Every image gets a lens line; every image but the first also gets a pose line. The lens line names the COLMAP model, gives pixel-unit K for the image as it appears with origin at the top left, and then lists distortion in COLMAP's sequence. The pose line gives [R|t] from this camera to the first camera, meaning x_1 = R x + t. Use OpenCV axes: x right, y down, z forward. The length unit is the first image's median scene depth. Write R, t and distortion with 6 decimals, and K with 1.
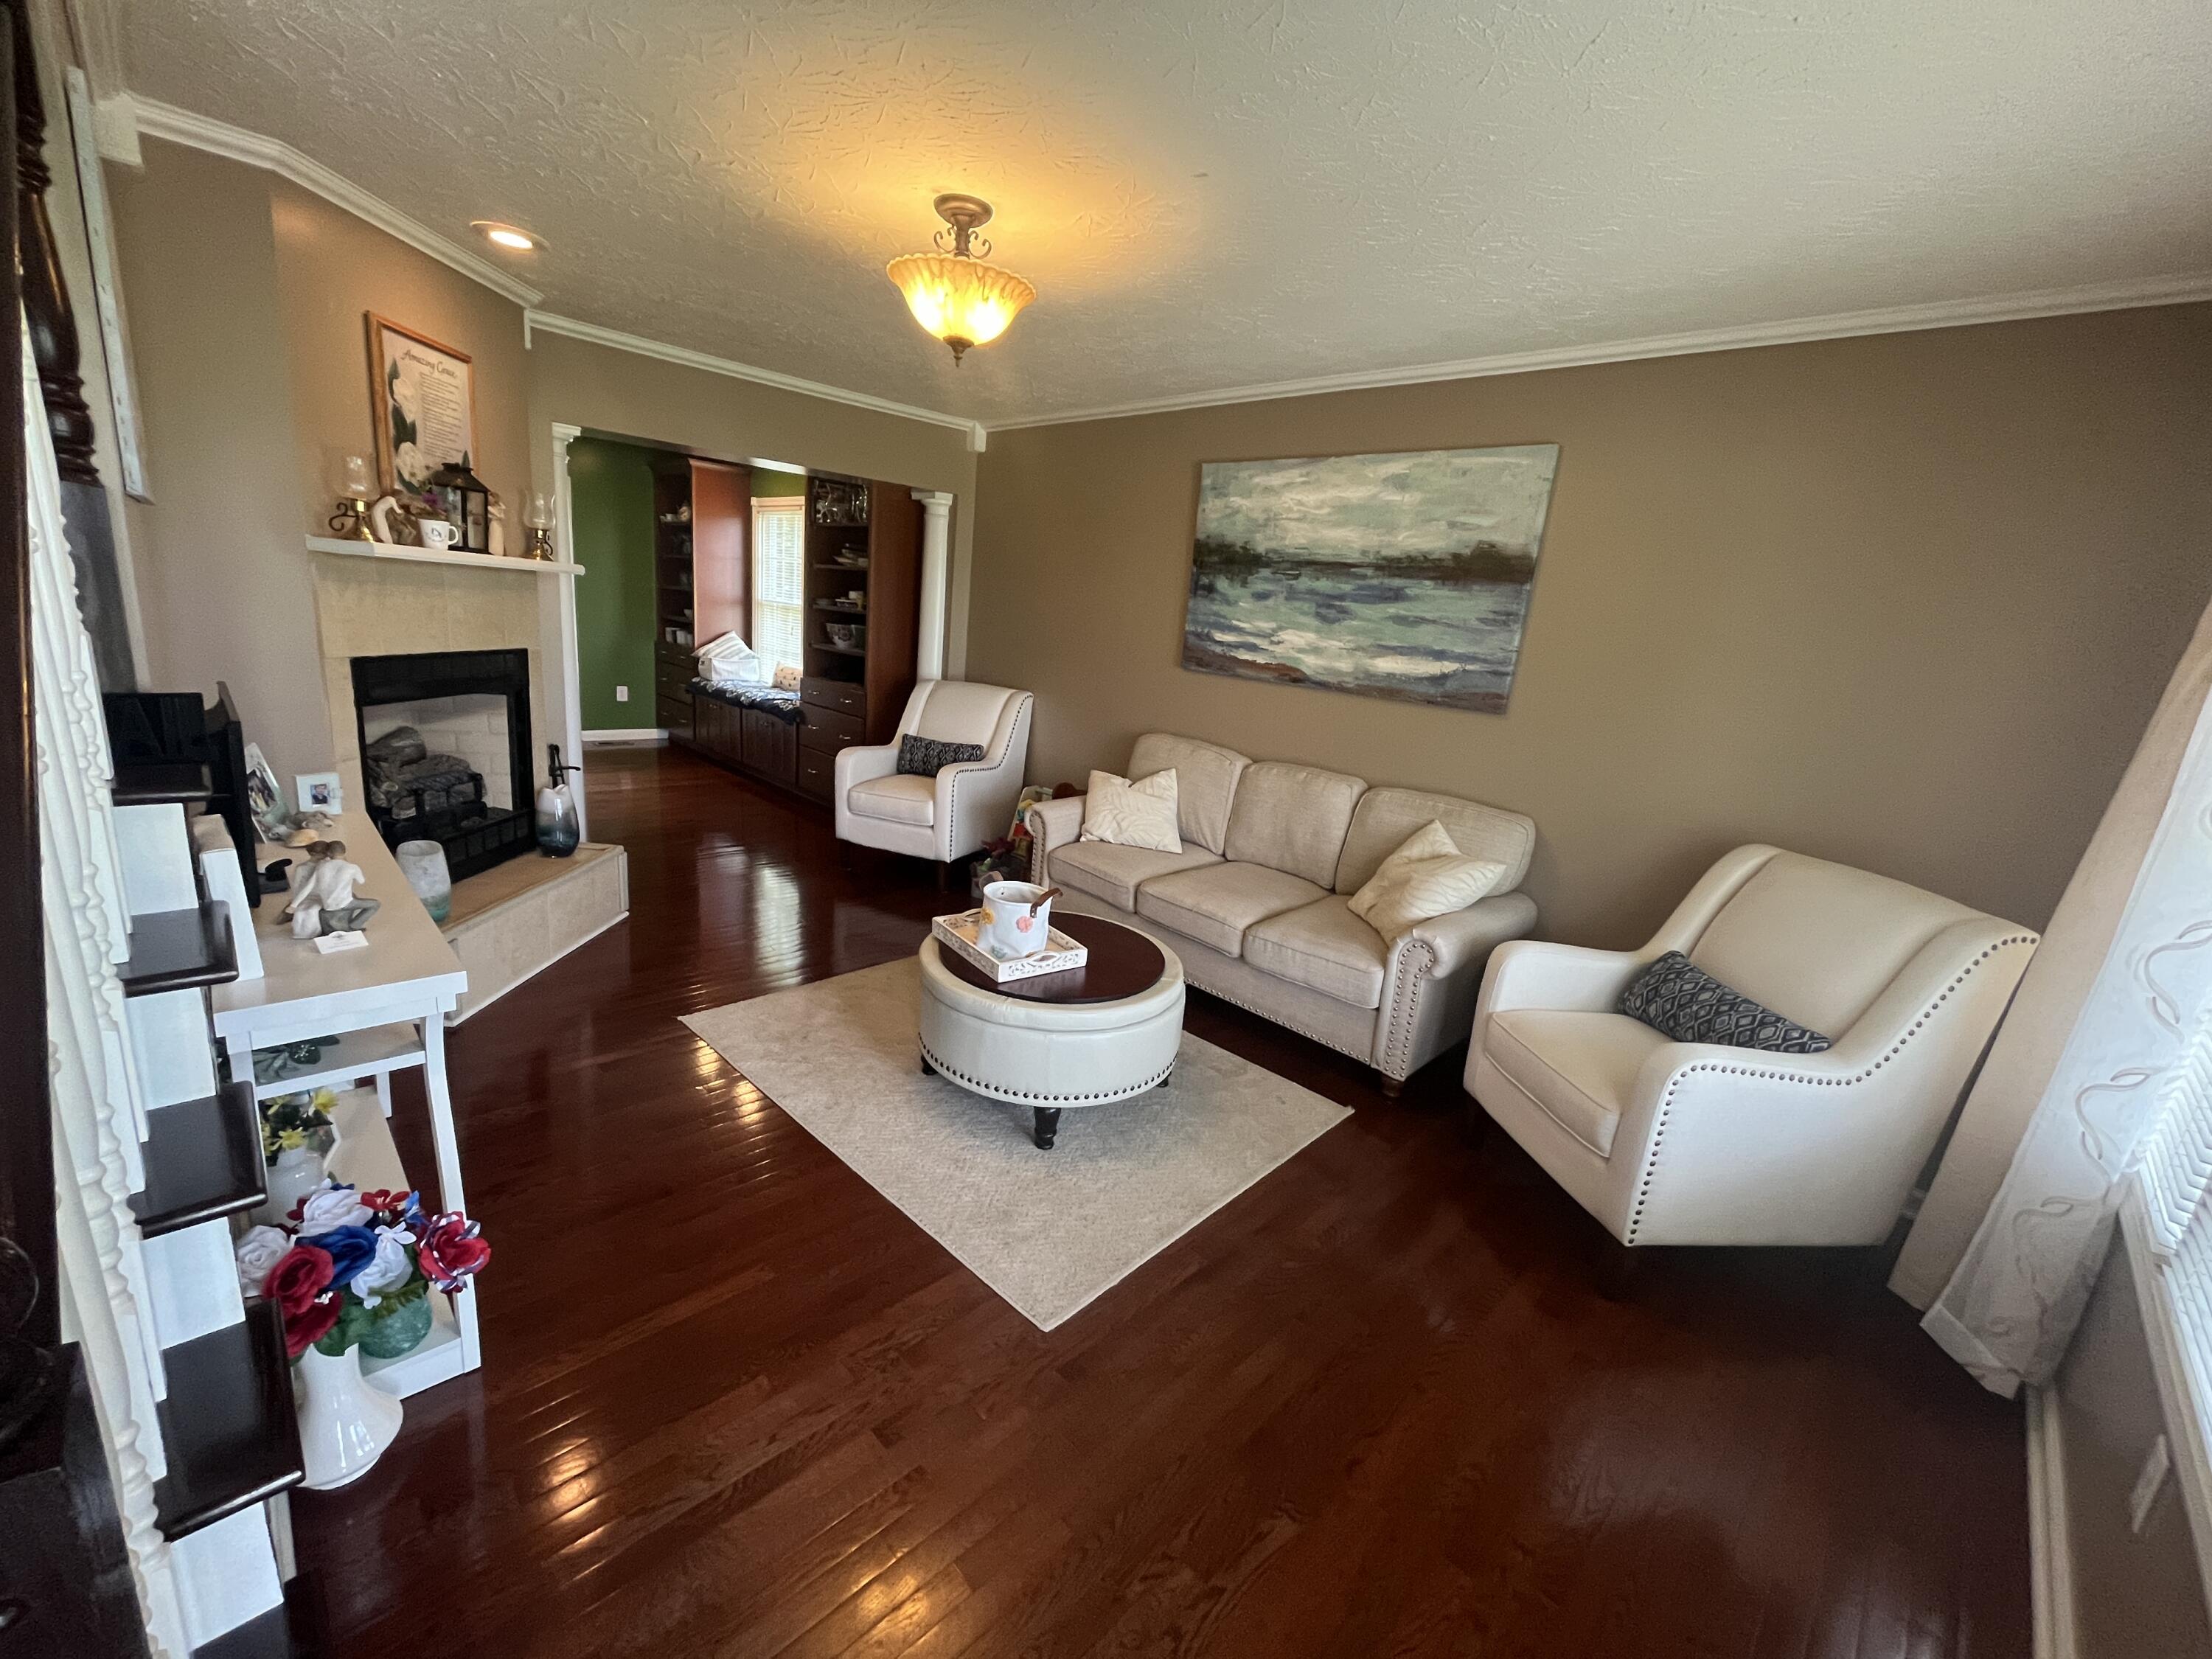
lens RADIAL K [[891.7, 0, 1103.0], [0, 891.7, 829.9], [0, 0, 1]] dist [0.000083, -0.000941]
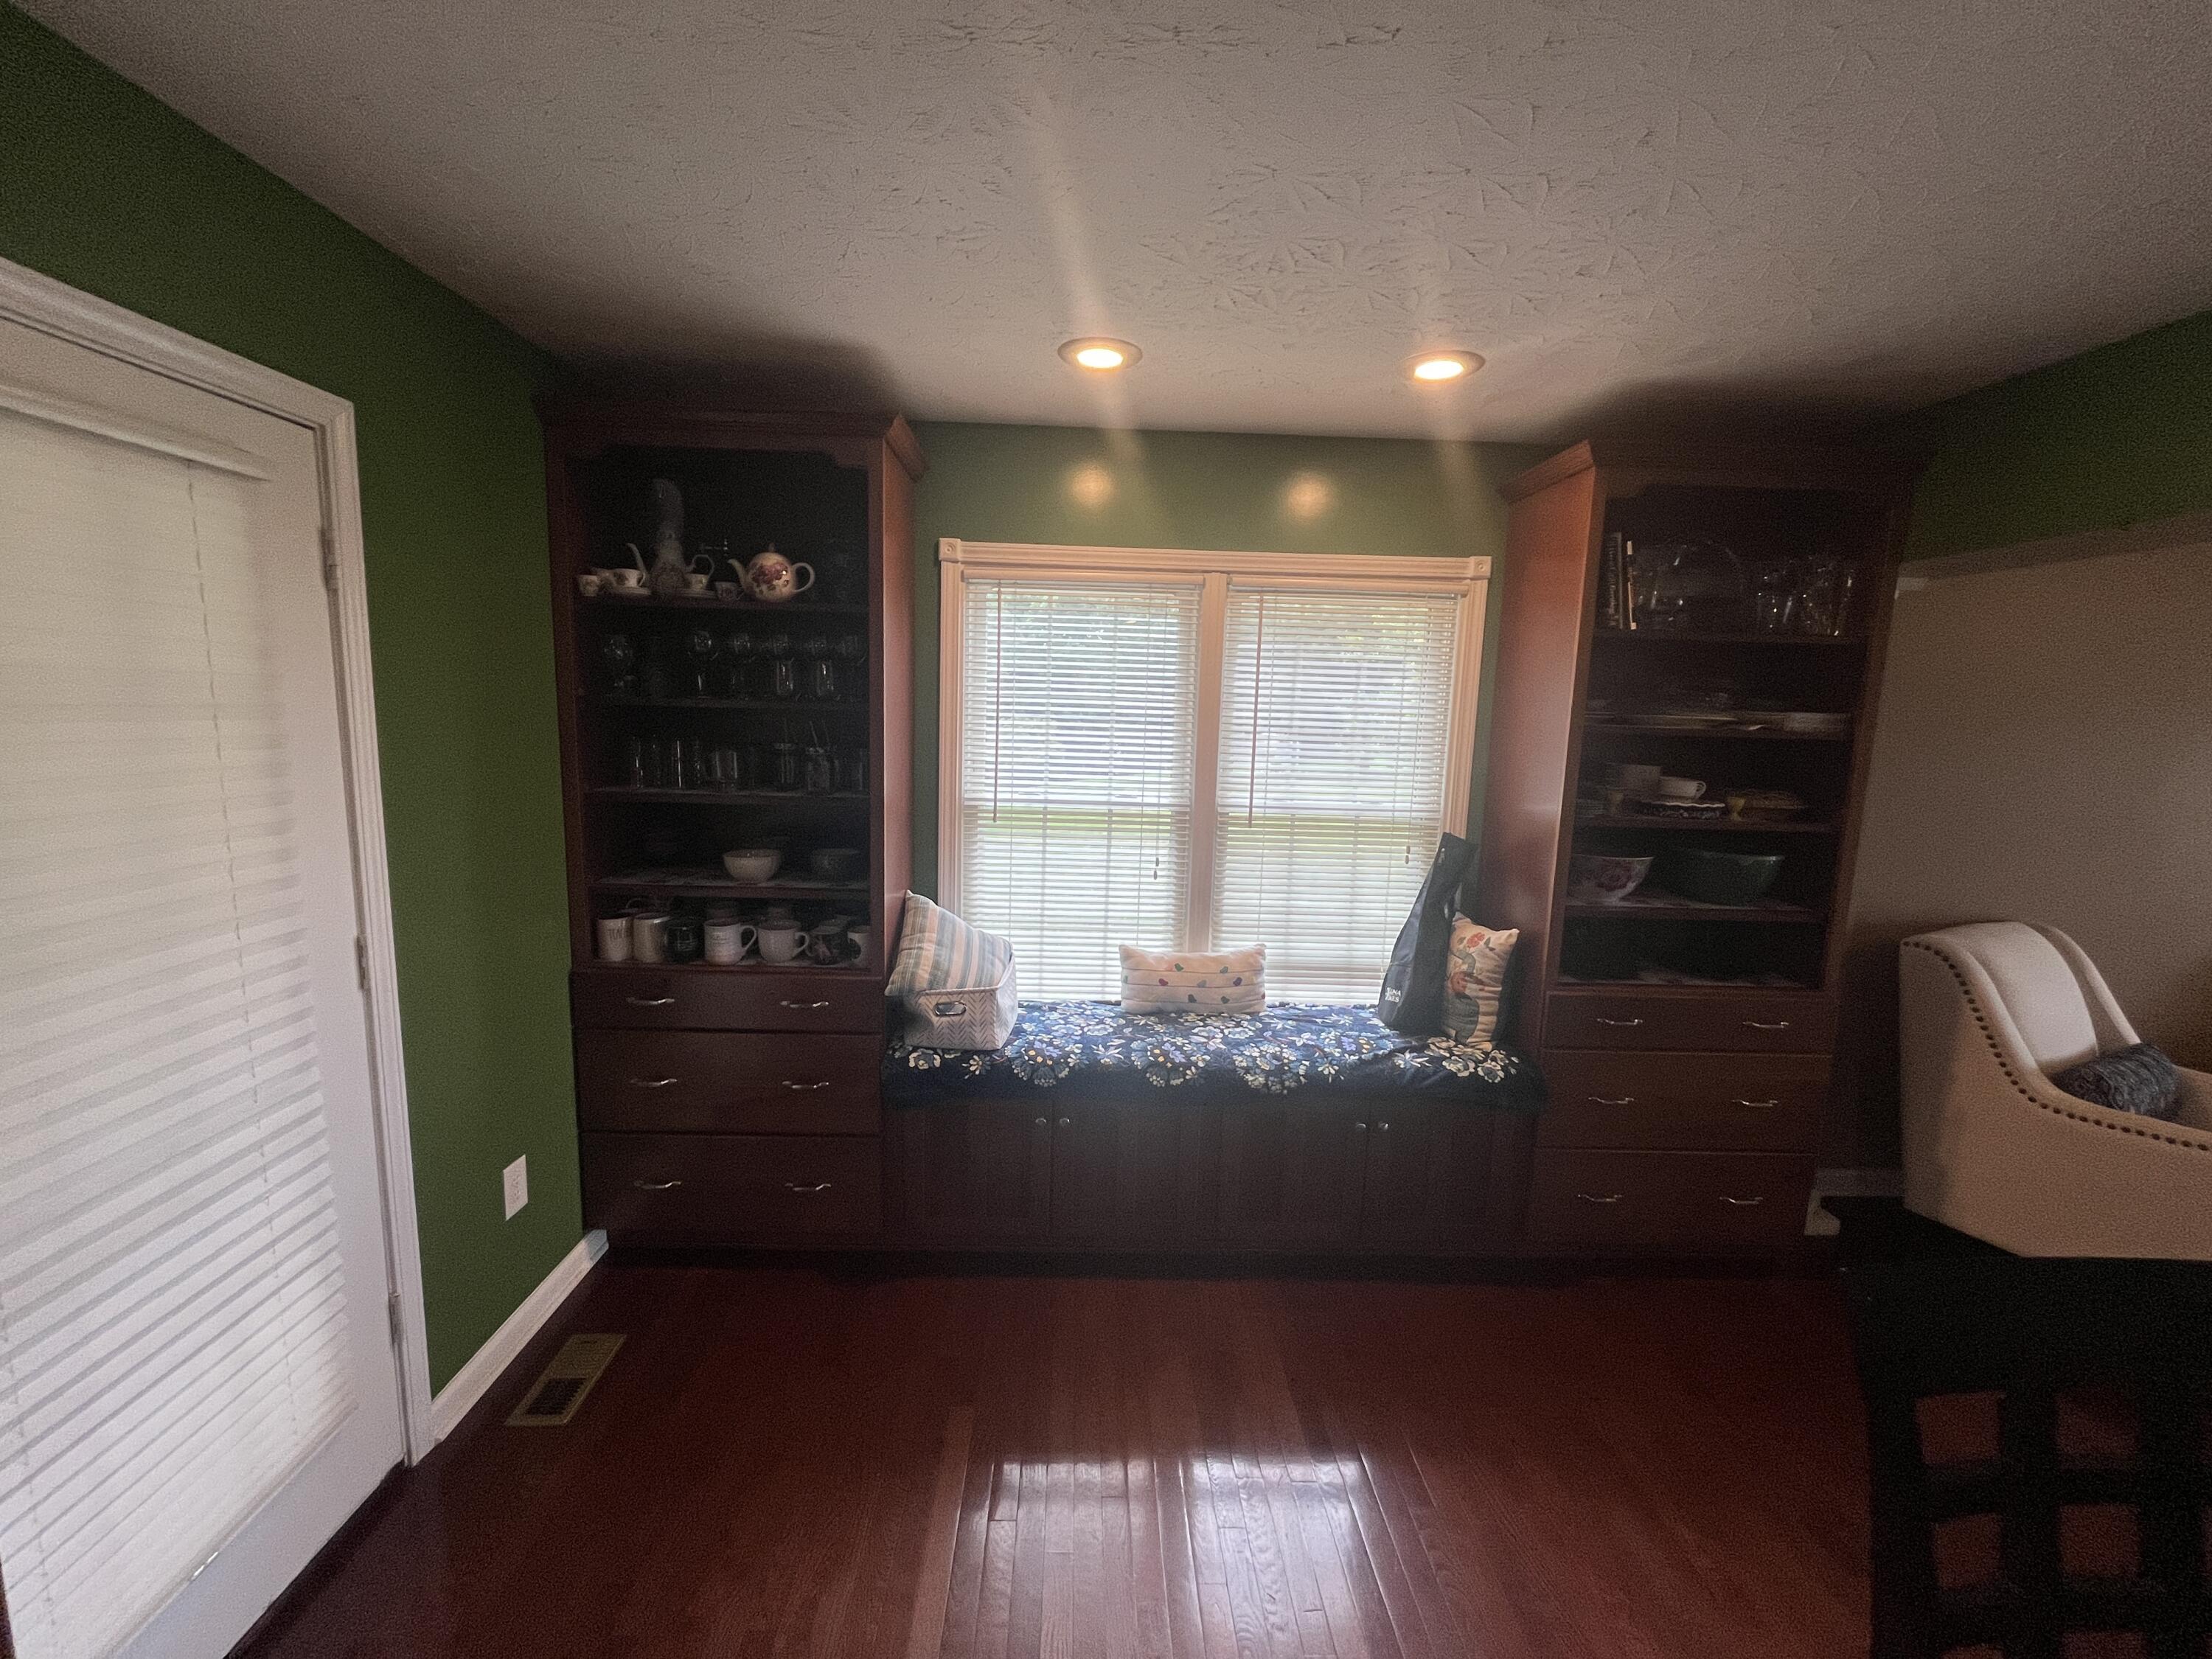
lens RADIAL K [[891.7, 0, 1093.7], [0, 891.7, 827.5], [0, 0, 1]] dist [0.000083, -0.000941]
pose [[0.691694, -0.167990, 0.702380, -1.279163], [0.207006, 0.977879, 0.030025, -0.507288], [-0.691887, 0.124629, 0.711168, 1.417121]]
